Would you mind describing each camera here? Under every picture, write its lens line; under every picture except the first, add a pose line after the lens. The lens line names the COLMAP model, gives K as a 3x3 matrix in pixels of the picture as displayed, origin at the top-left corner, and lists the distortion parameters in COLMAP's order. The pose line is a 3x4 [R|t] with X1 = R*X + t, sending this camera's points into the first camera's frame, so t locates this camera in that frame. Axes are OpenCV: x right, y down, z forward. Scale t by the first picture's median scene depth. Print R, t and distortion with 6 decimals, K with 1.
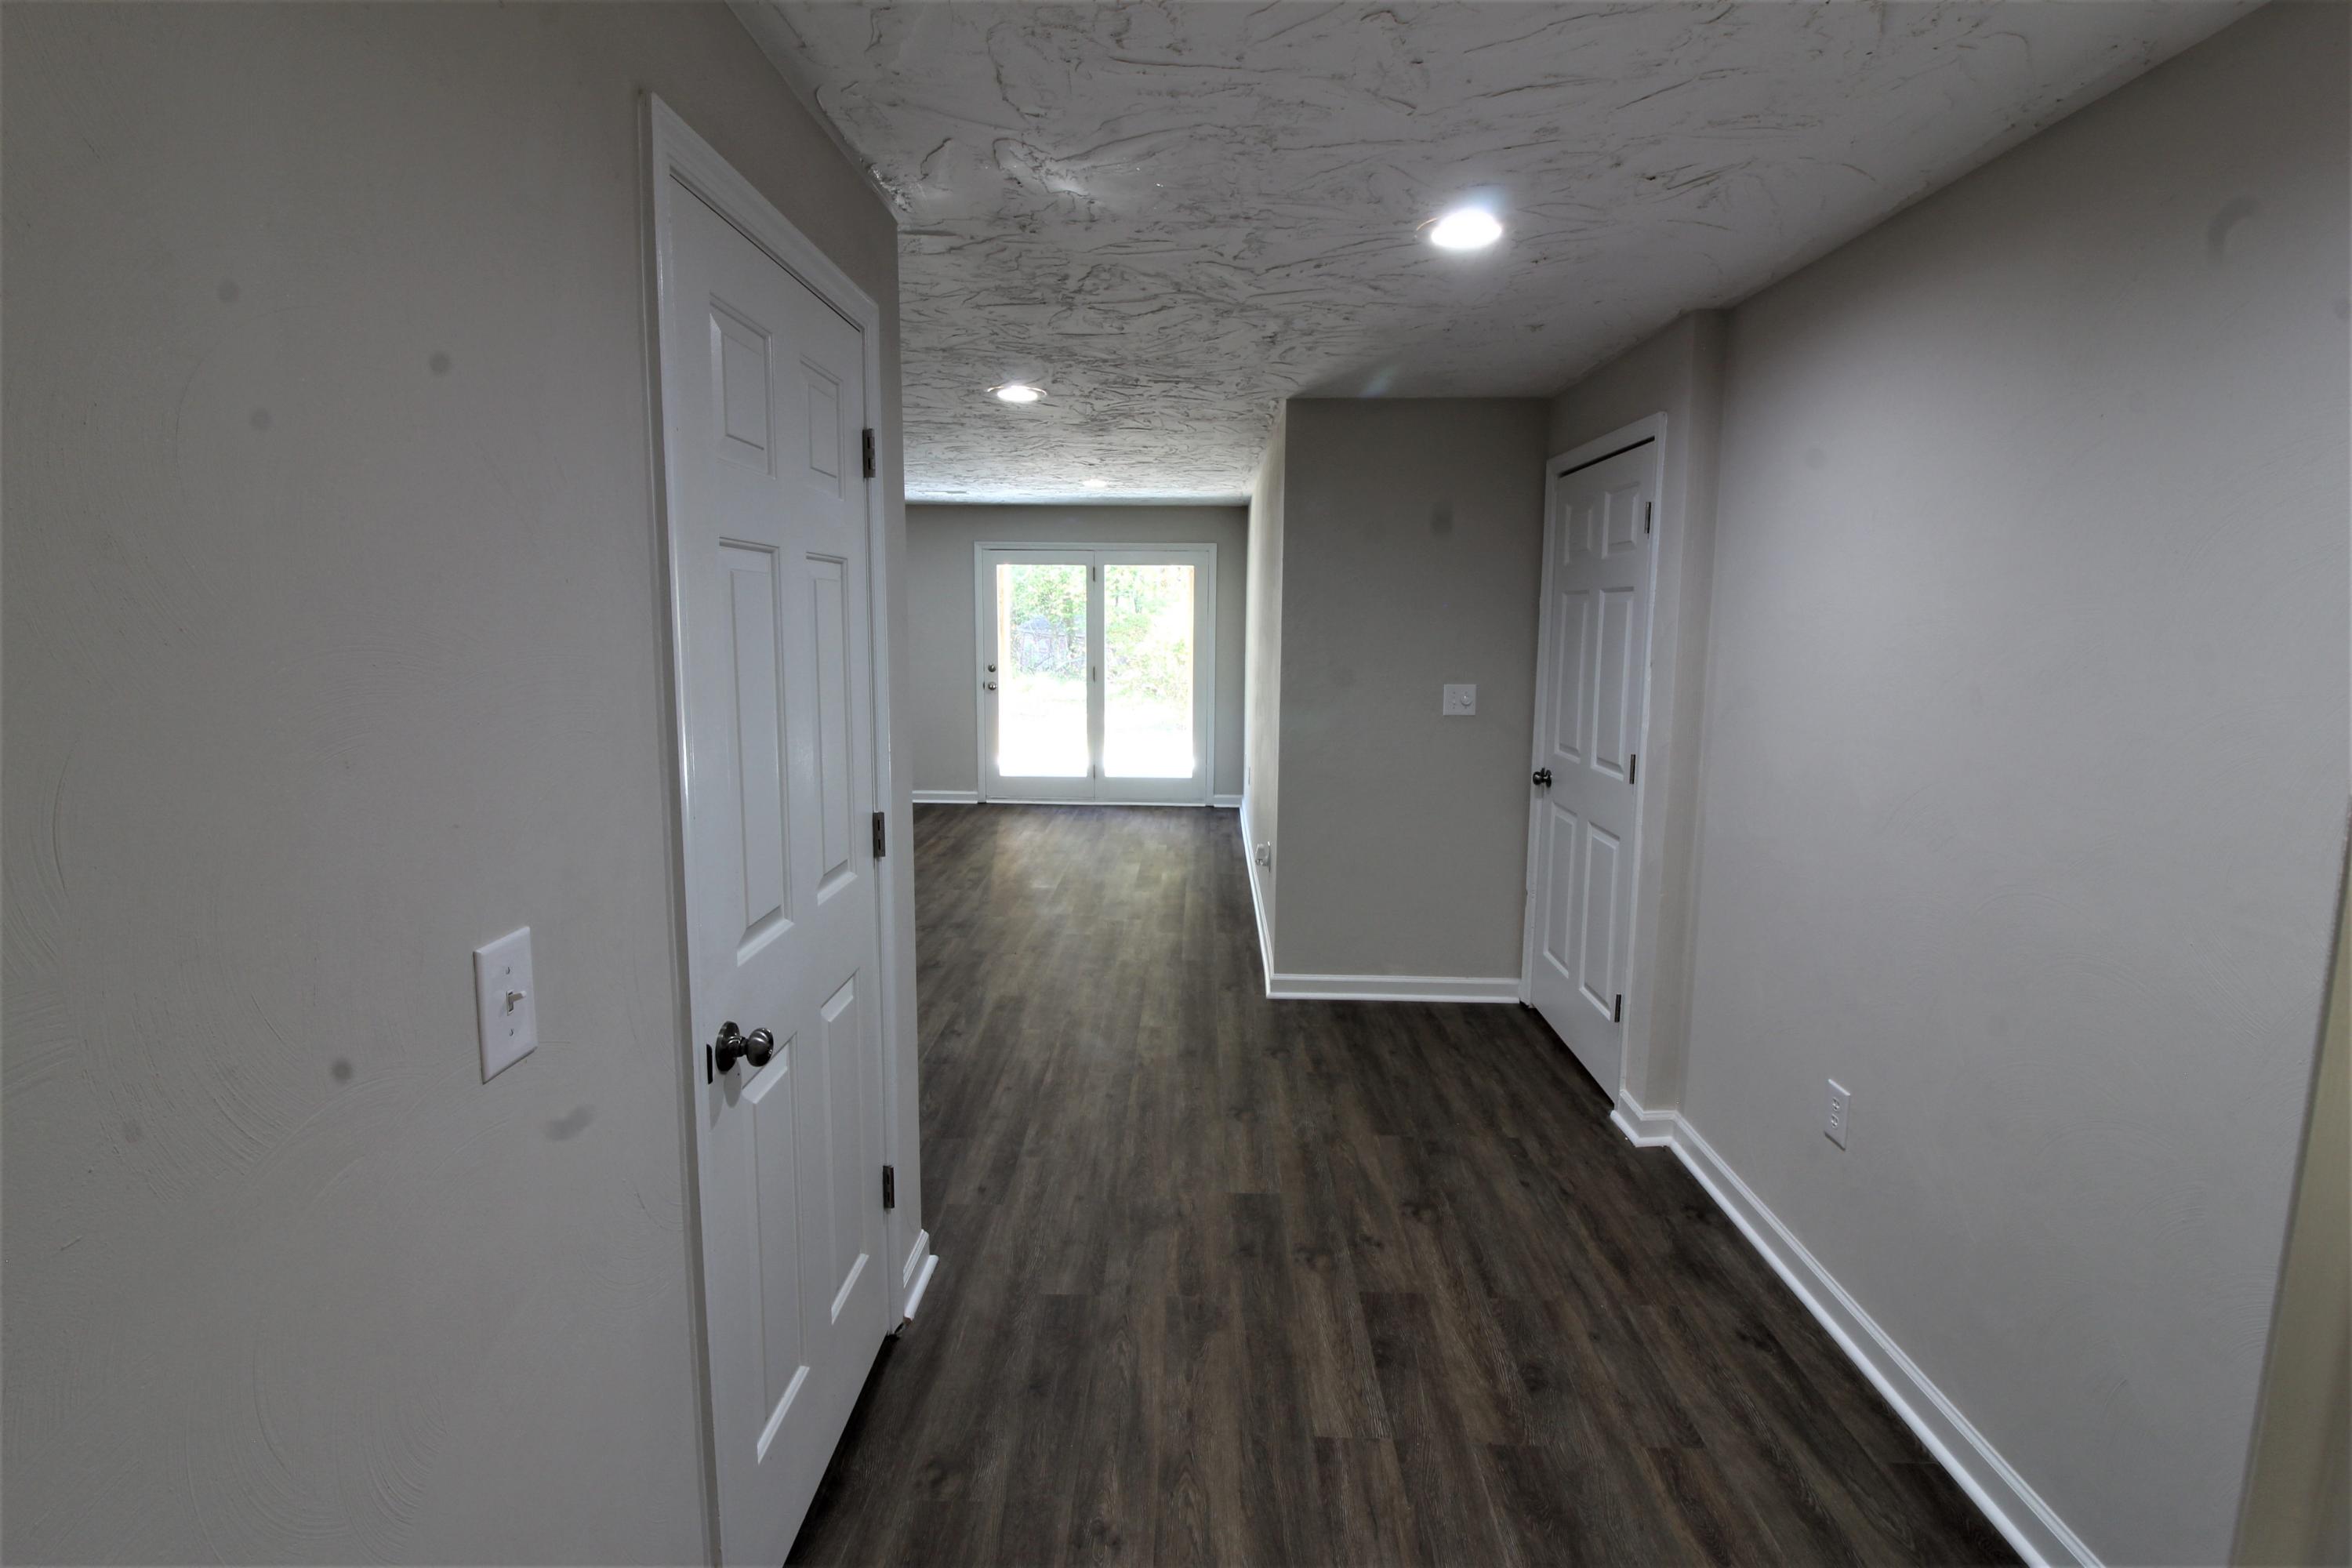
lens RADIAL K [[1087.9, 0, 1162.0], [0, 1087.9, 753.6], [0, 0, 1]] dist [-0.000187, -0.012214]
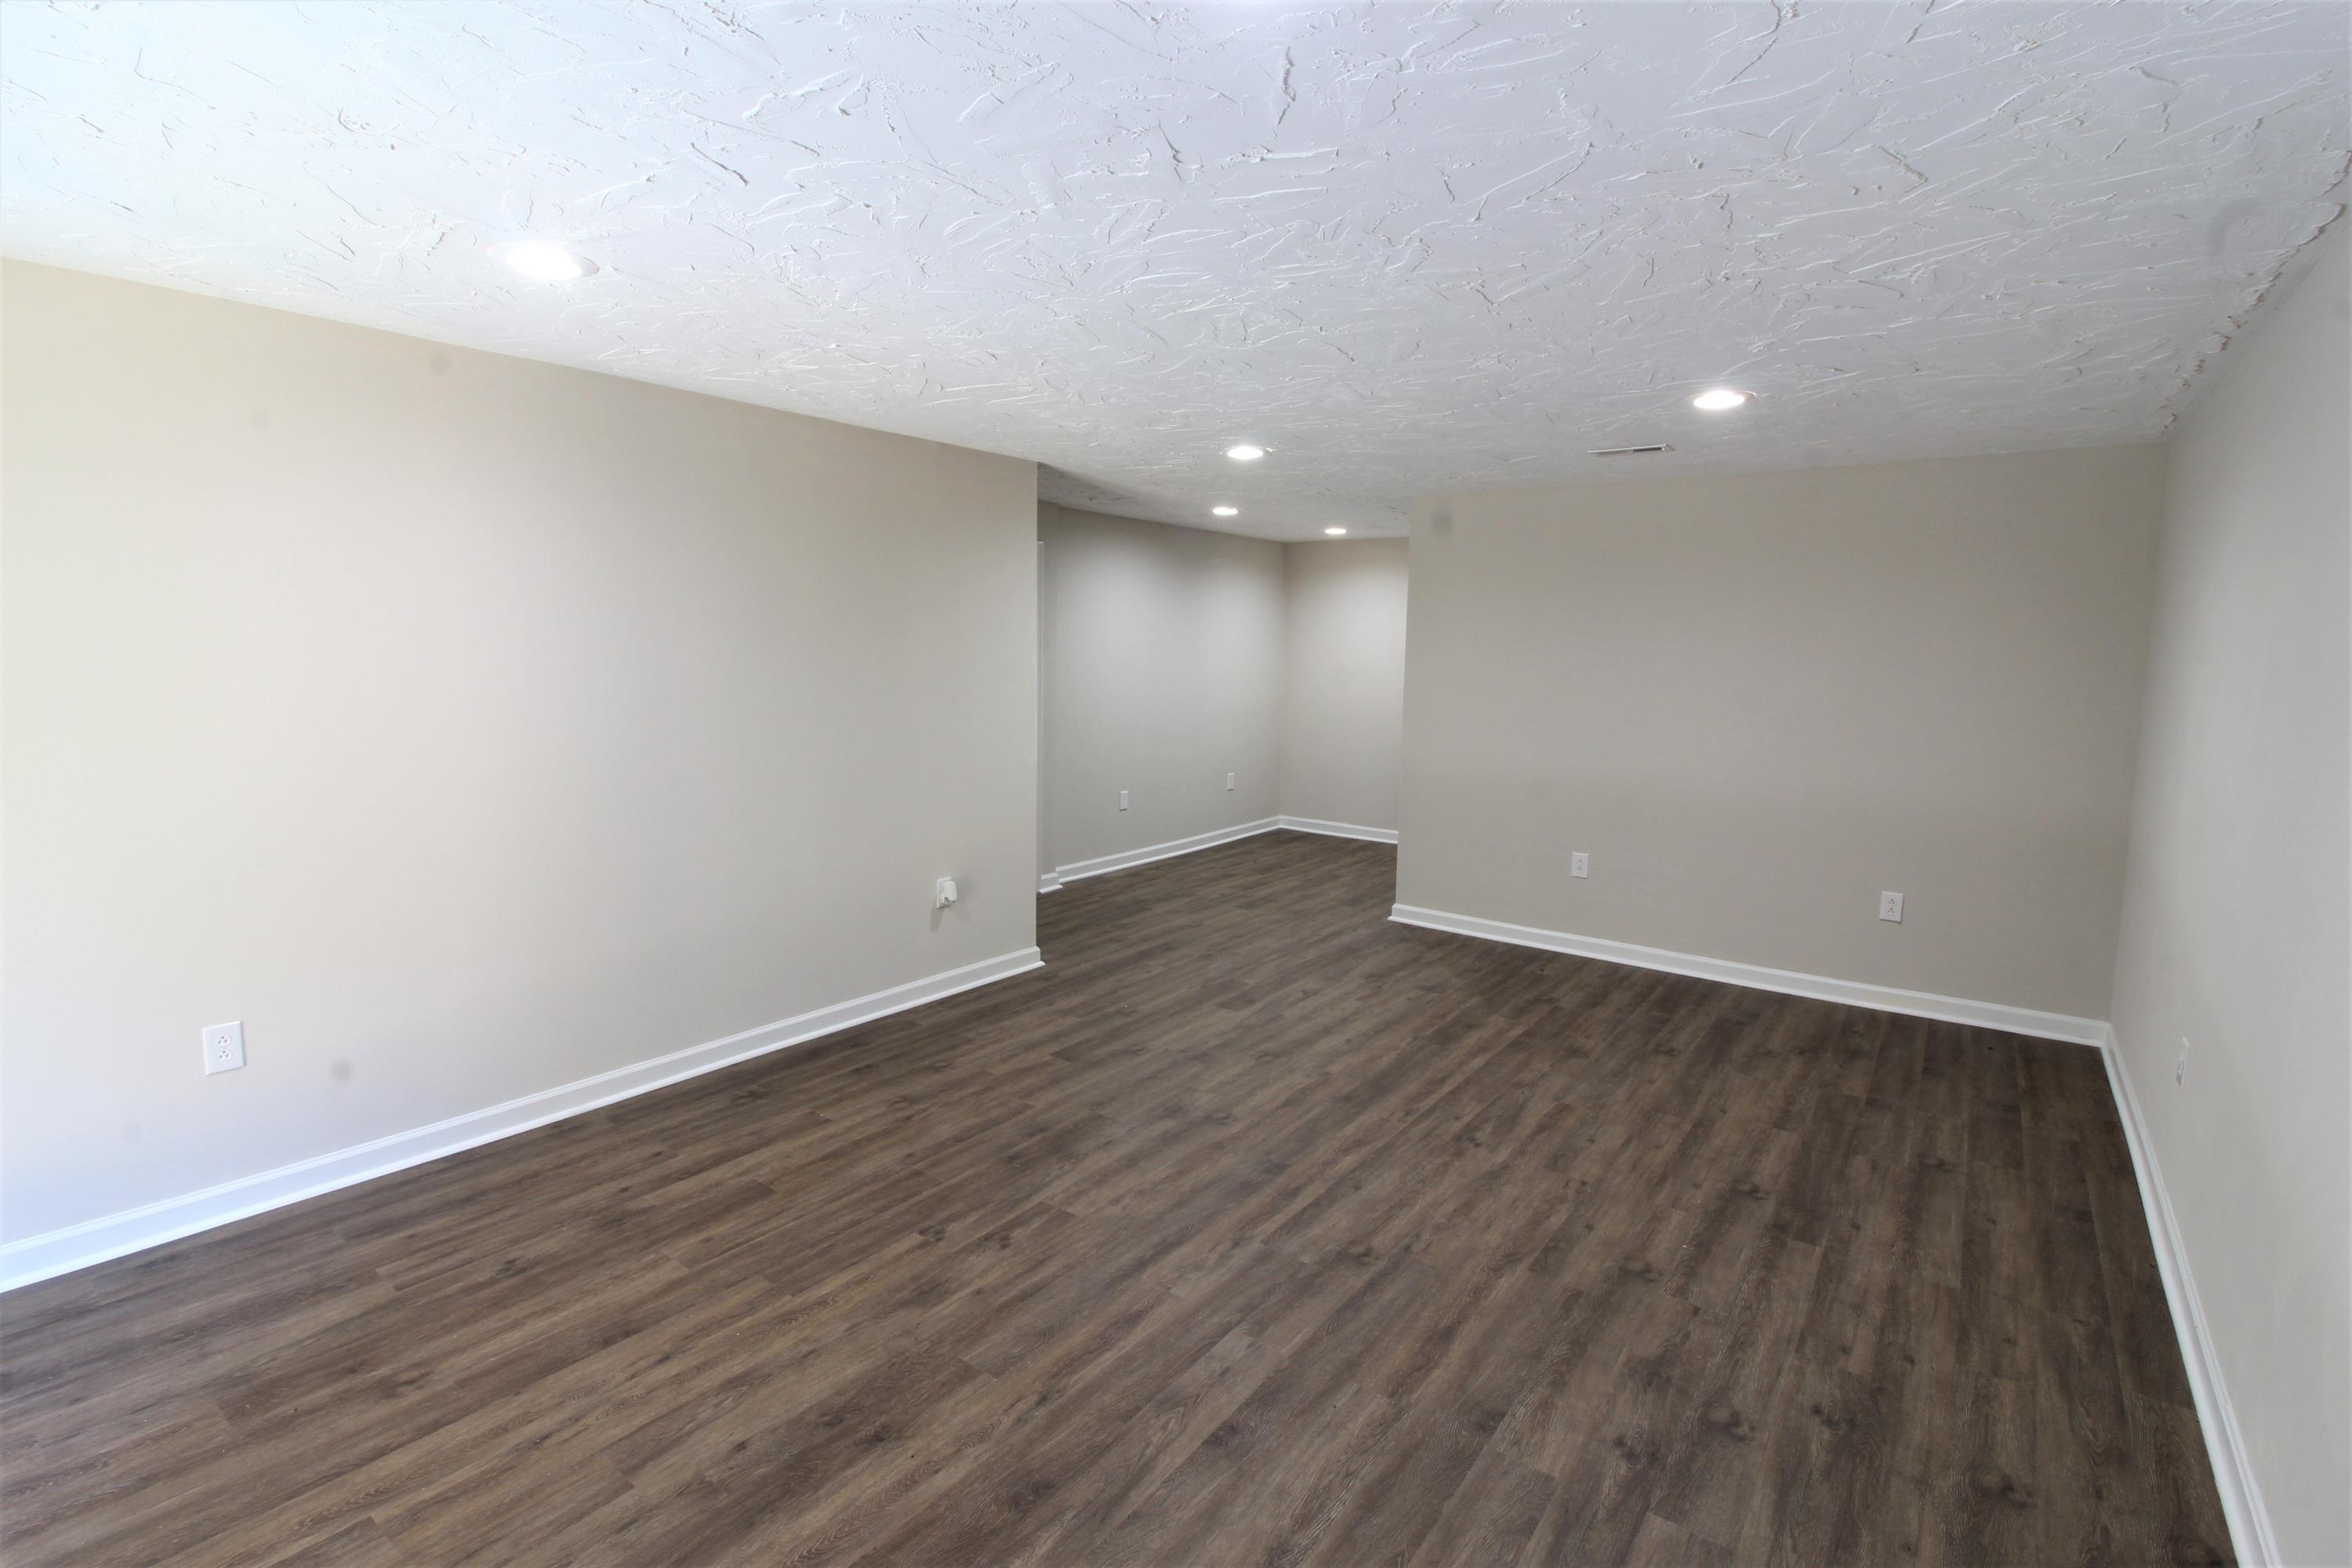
lens RADIAL K [[1087.9, 0, 1162.0], [0, 1087.9, 753.6], [0, 0, 1]] dist [-0.000187, -0.012214]
pose [[-0.816551, -0.080761, 0.571597, -0.366330], [0.050348, 0.976429, 0.209884, -0.132800], [-0.575074, 0.200160, -0.793238, 1.002838]]
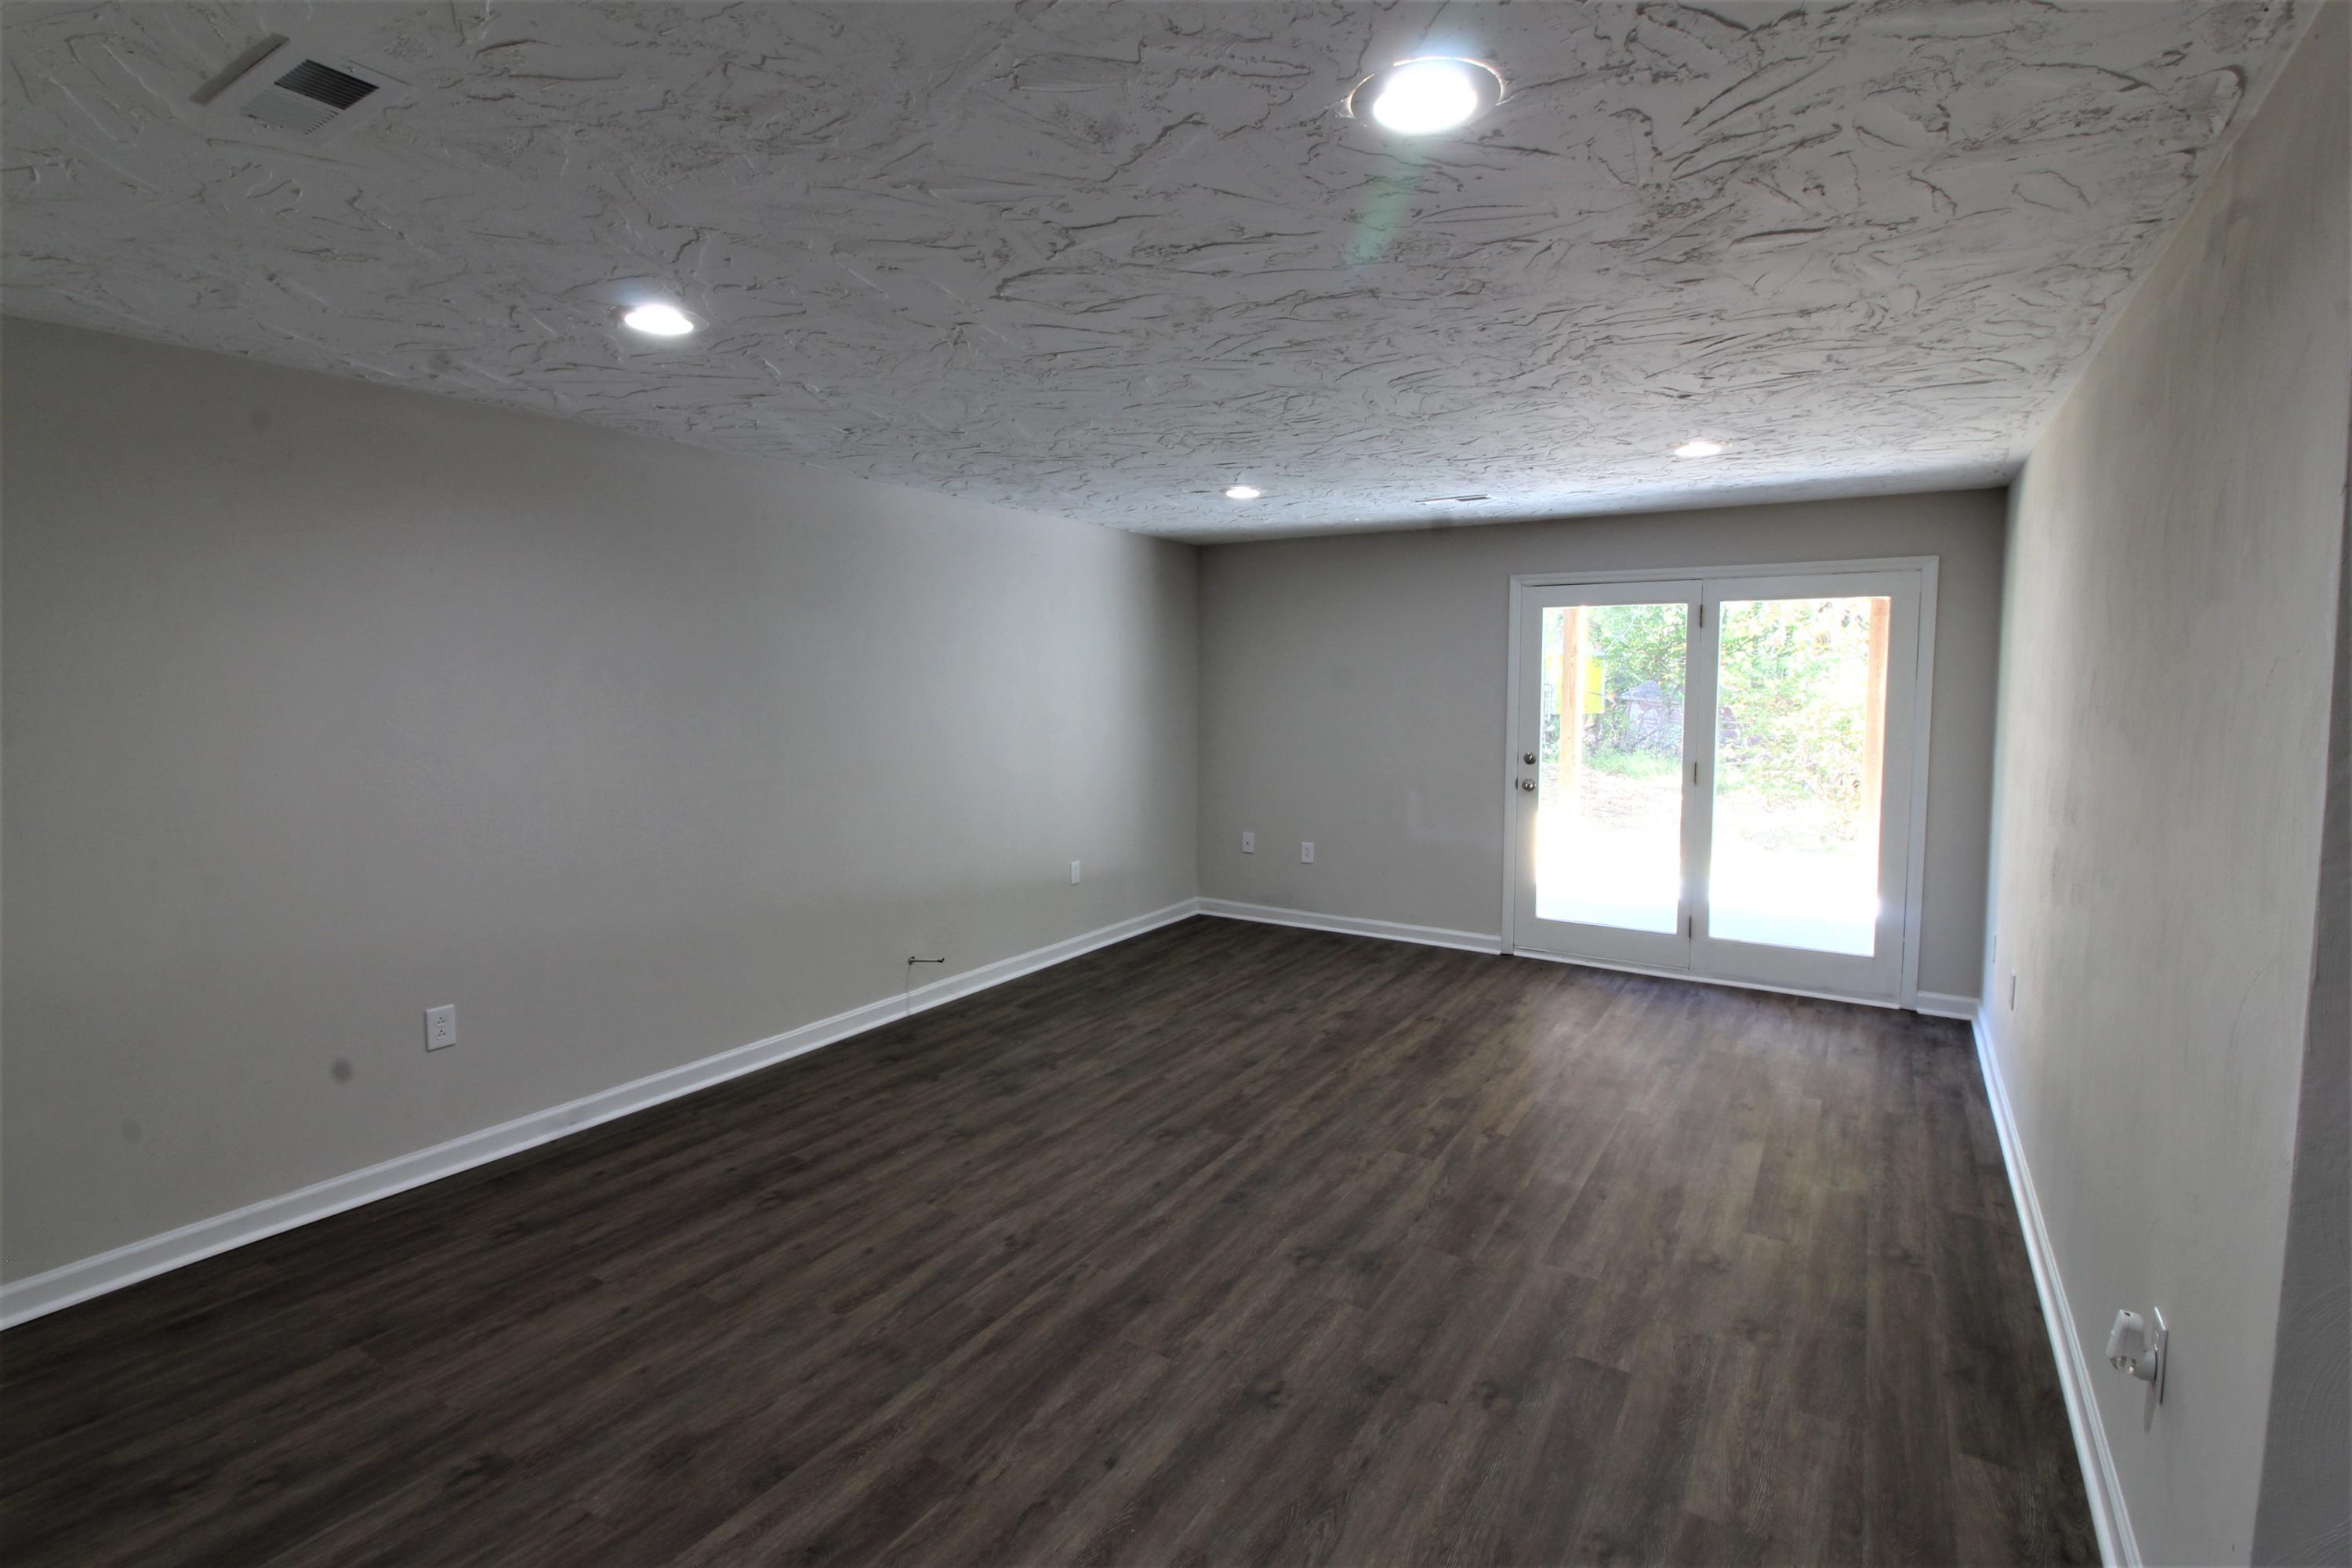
lens RADIAL K [[1087.9, 0, 1162.0], [0, 1087.9, 753.6], [0, 0, 1]] dist [-0.000187, -0.012214]
pose [[0.857729, 0.030831, -0.513176, -0.005104], [-0.060976, 0.997255, -0.042002, -0.041906], [0.510473, 0.067318, 0.857255, 0.321083]]
